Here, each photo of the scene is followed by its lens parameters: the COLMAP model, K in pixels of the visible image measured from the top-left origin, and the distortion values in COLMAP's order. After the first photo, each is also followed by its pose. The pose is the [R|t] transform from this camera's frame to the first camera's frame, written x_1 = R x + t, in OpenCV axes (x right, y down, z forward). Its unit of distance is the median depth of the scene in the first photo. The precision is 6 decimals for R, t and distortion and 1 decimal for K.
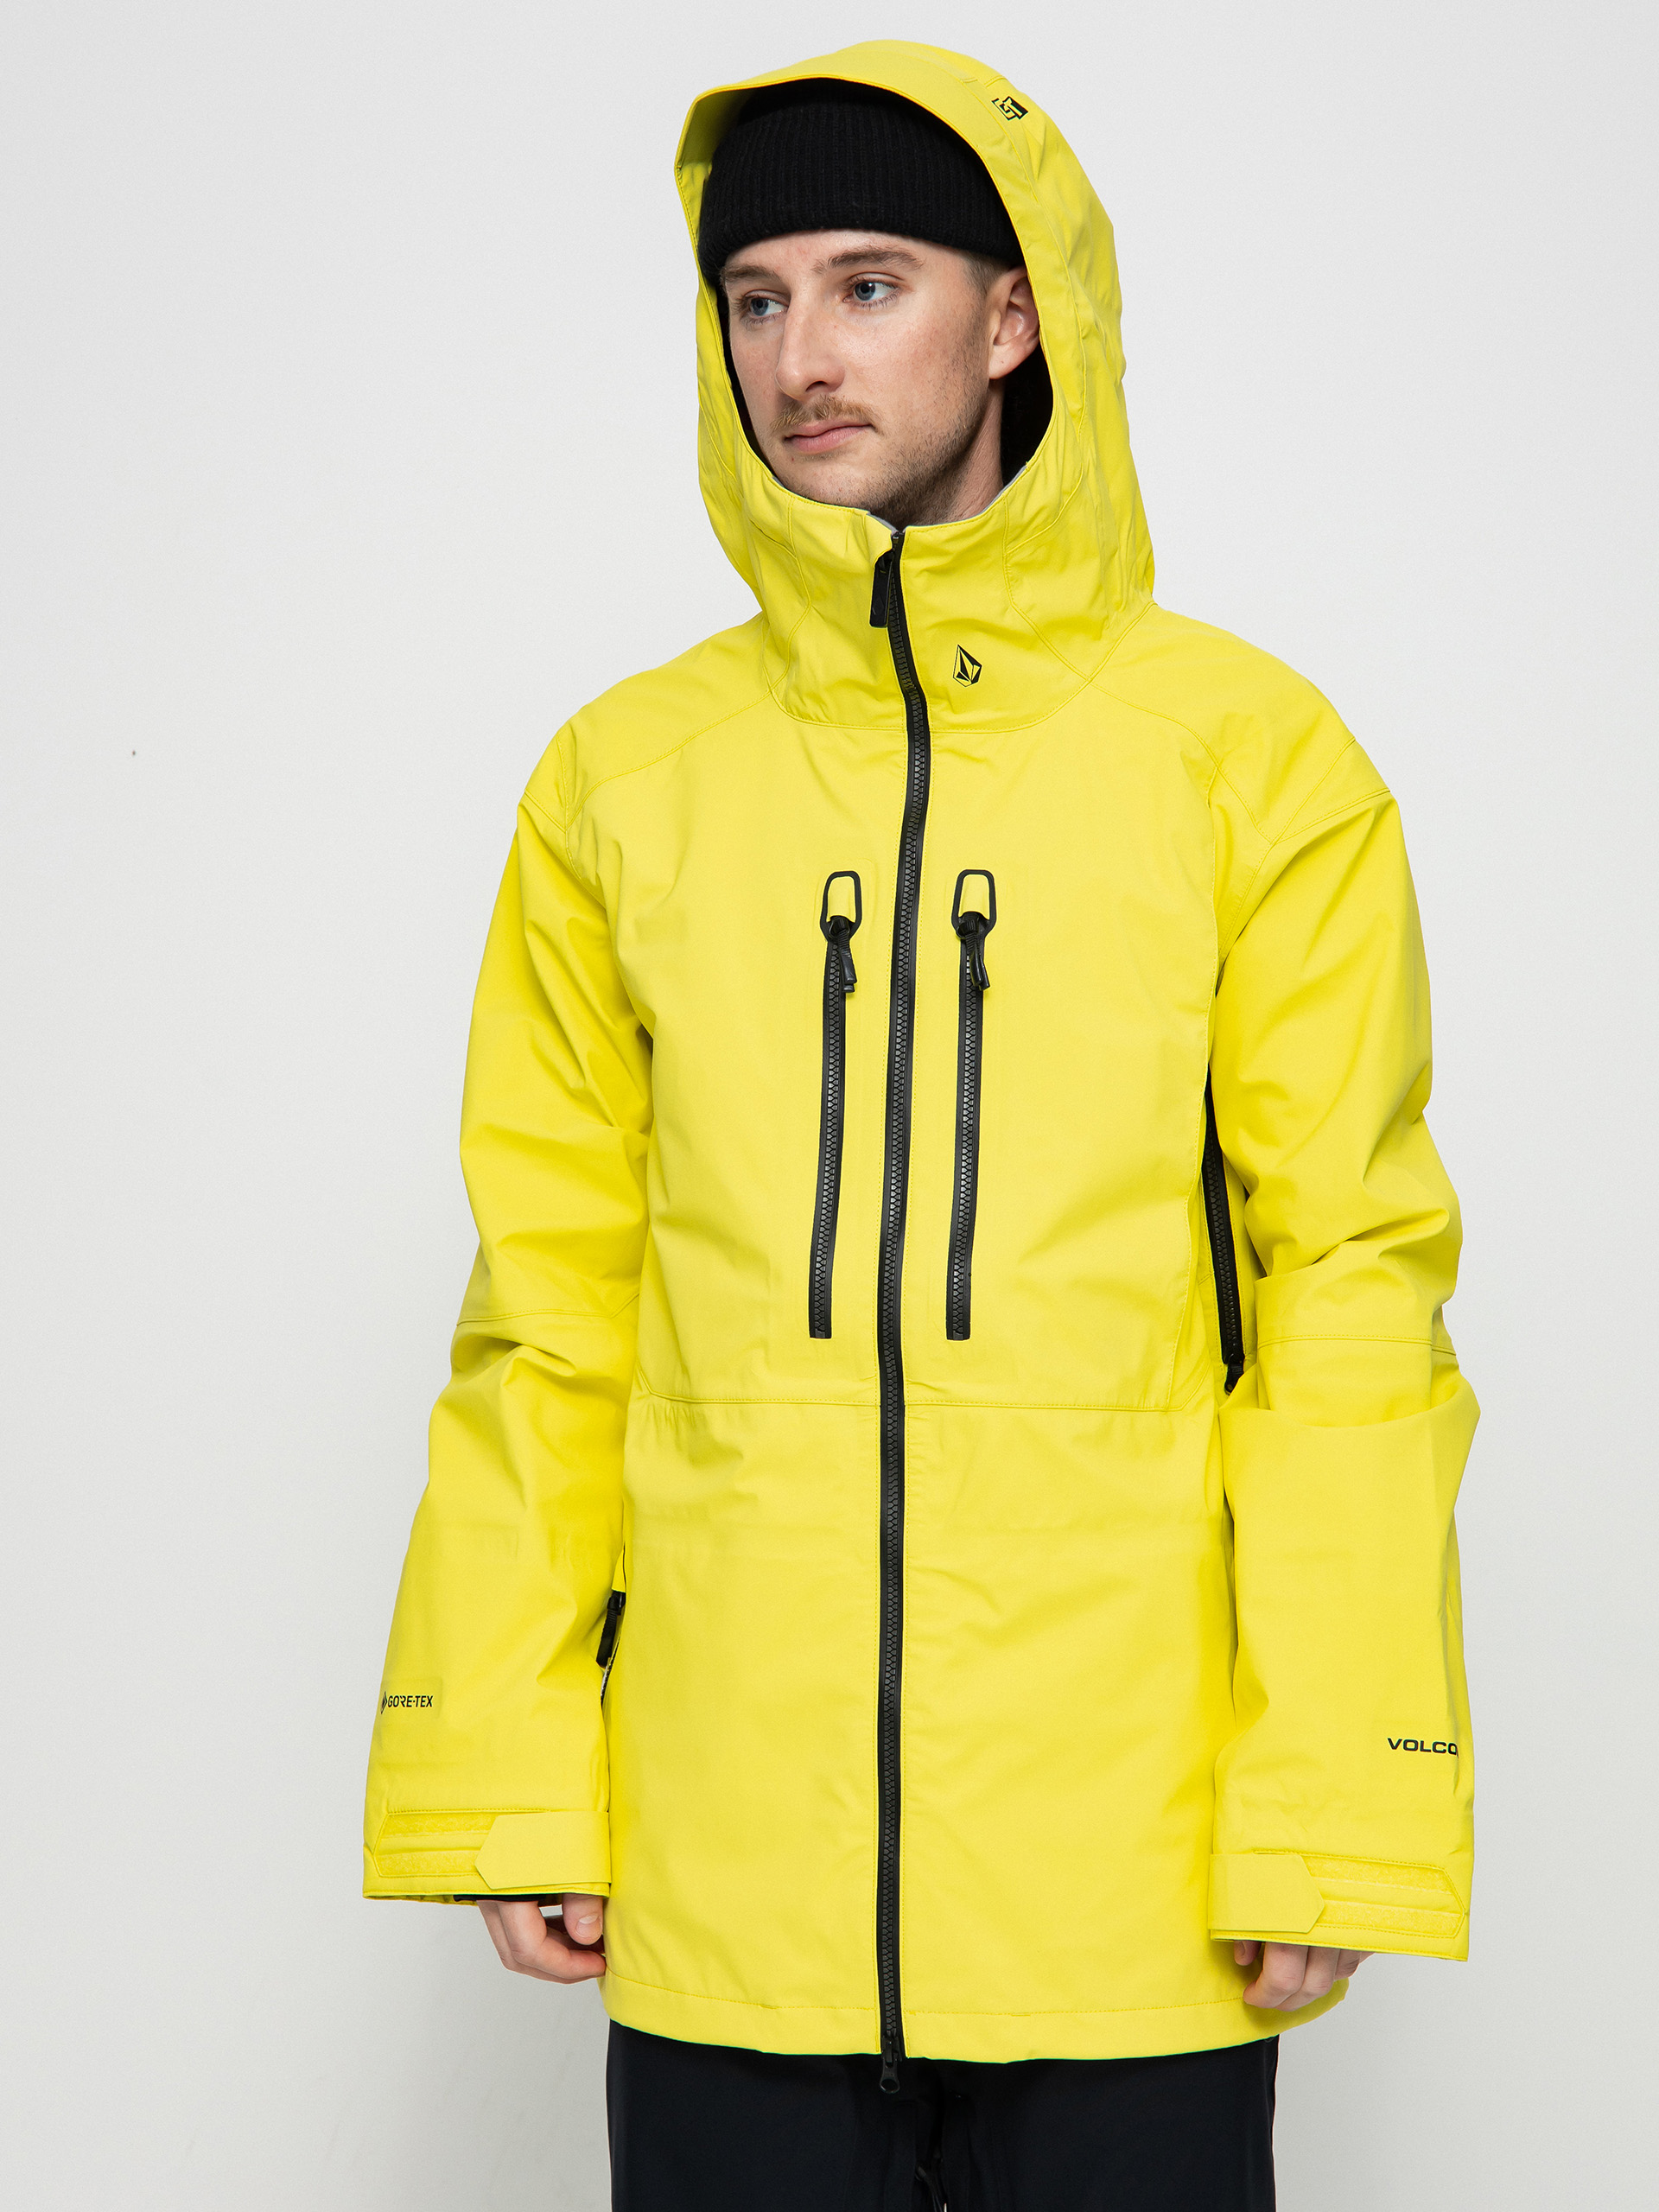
lens RADIAL K [[4418.9, 0, 829.5], [0, 4418.9, 1106.0], [0, 0, 1]] dist [0.052992, 2.609469]
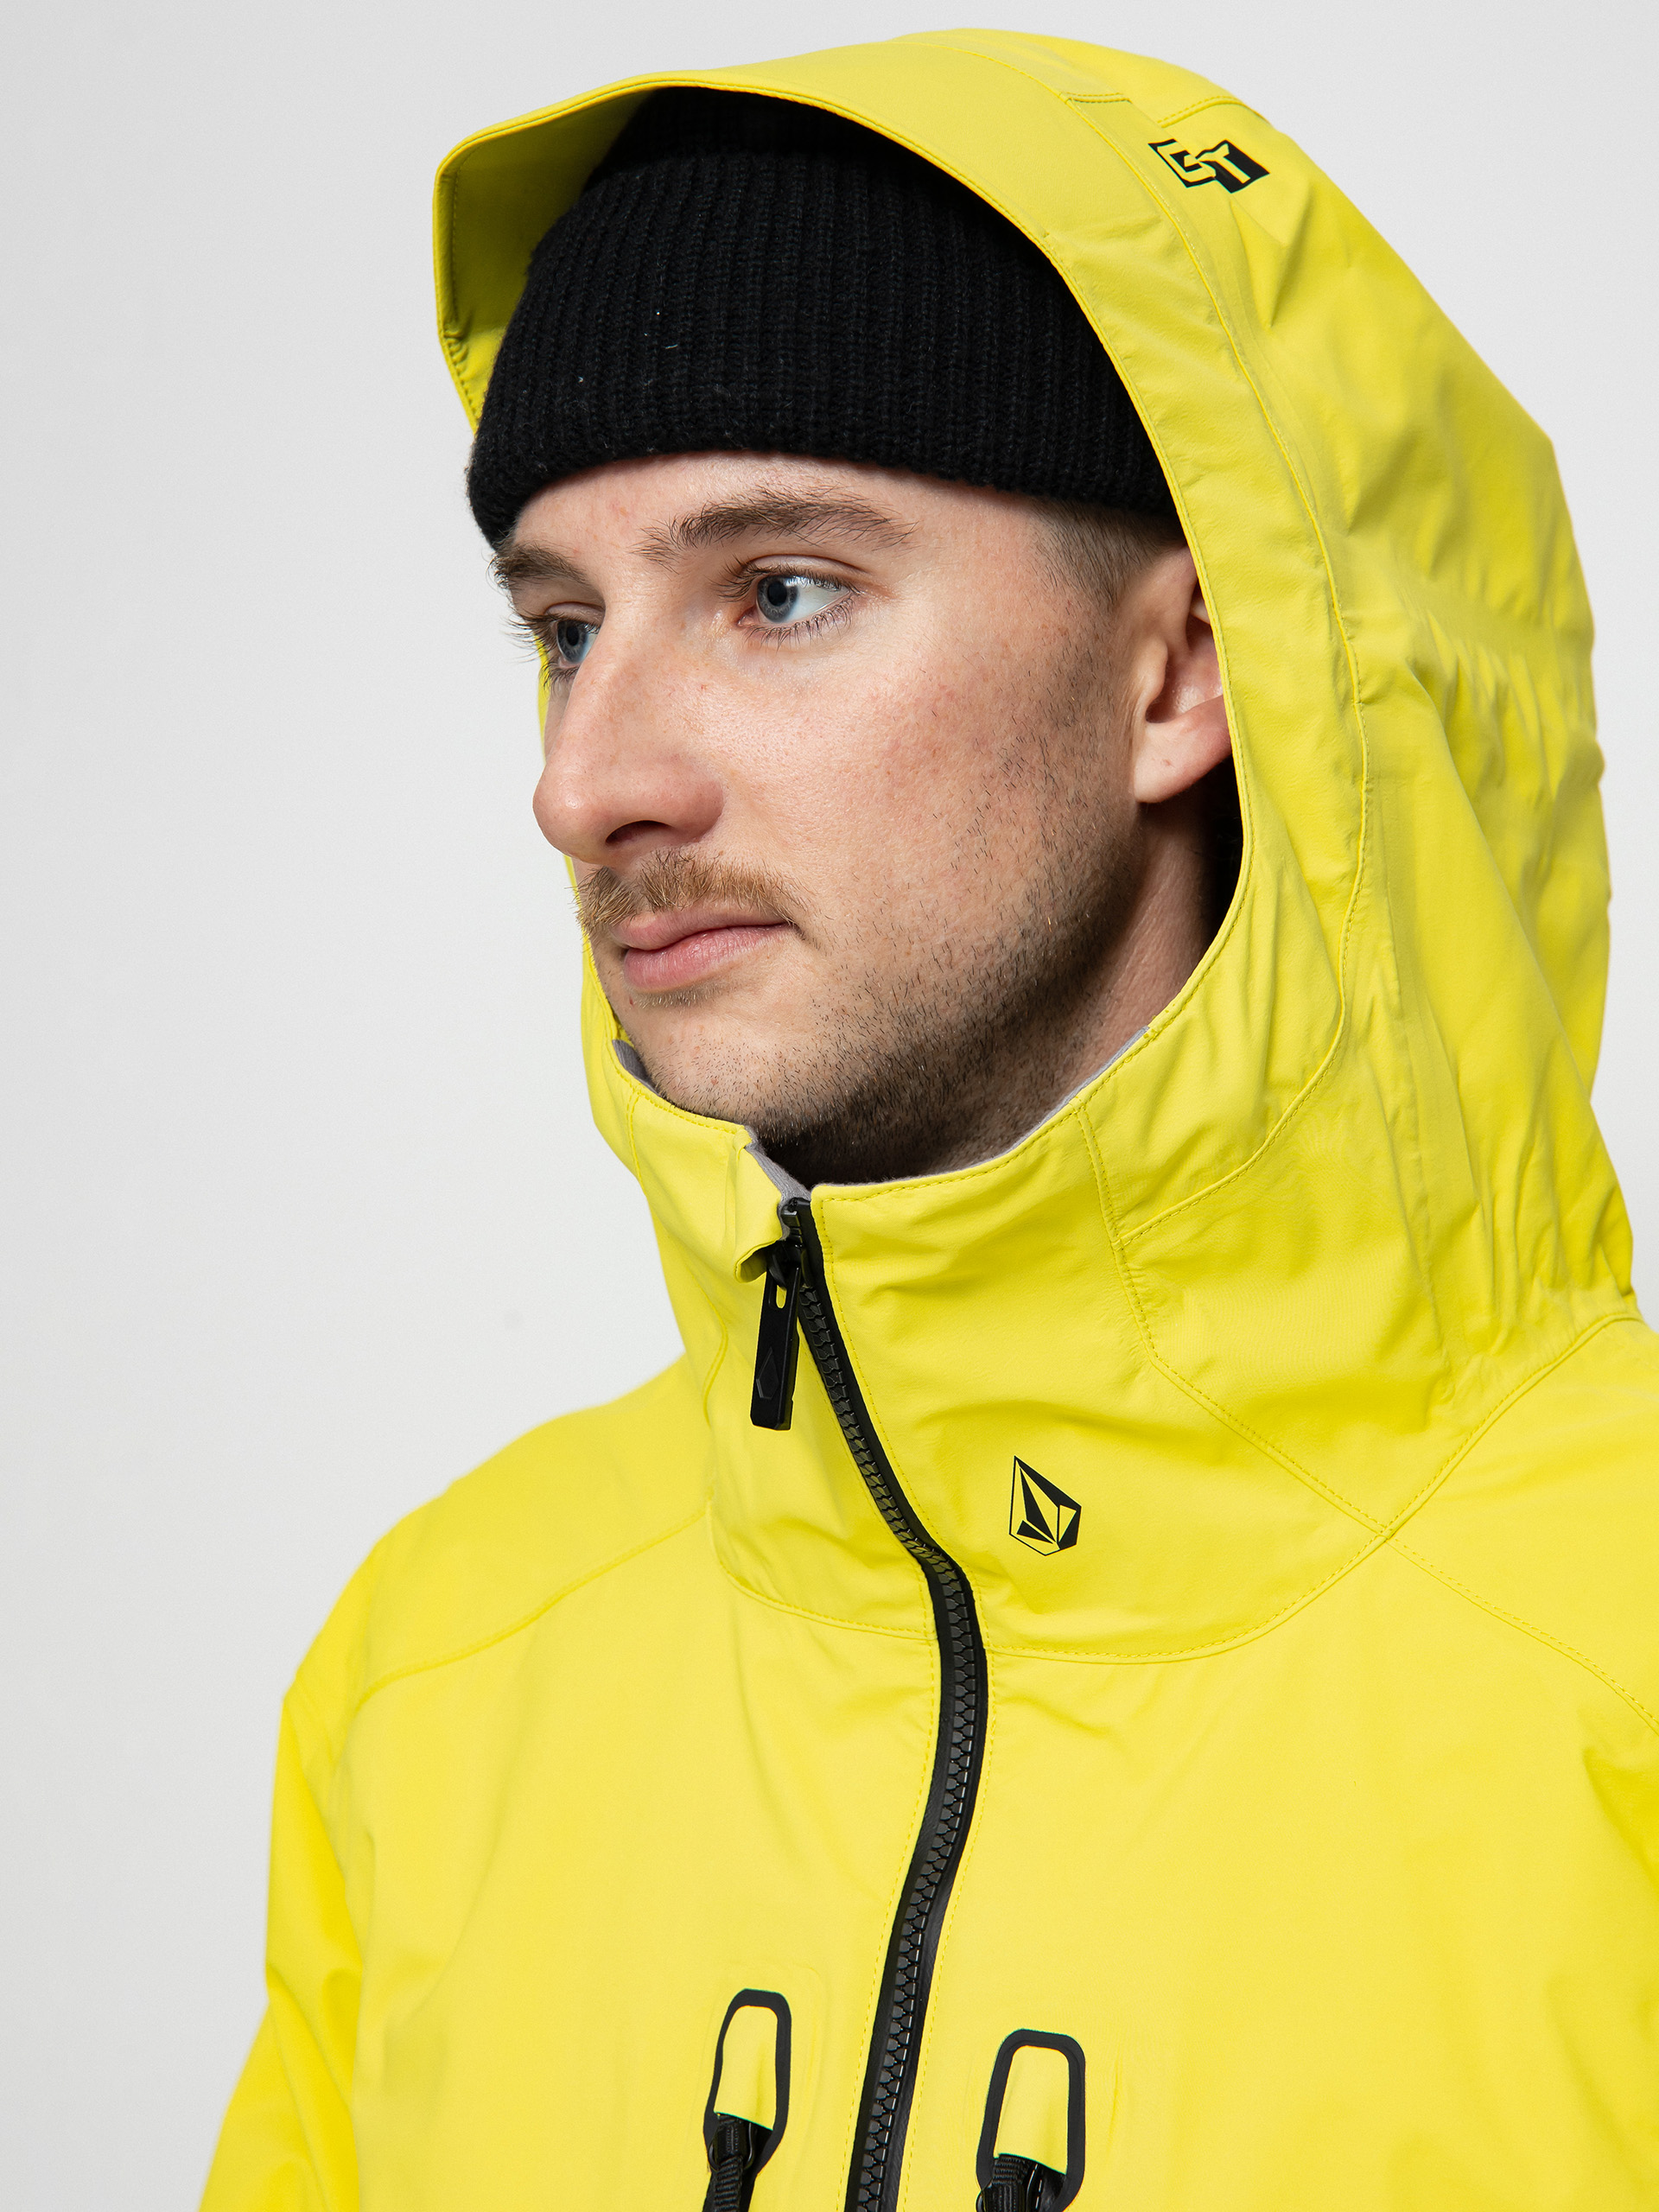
lens RADIAL K [[4418.9, 0, 829.5], [0, 4418.9, 1106.0], [0, 0, 1]] dist [0.052992, 2.609469]
pose [[0.958000, 0.009806, -0.286602, 0.127997], [-0.028787, 0.997655, -0.062090, -0.110724], [0.285321, 0.067732, 0.956036, 0.608276]]
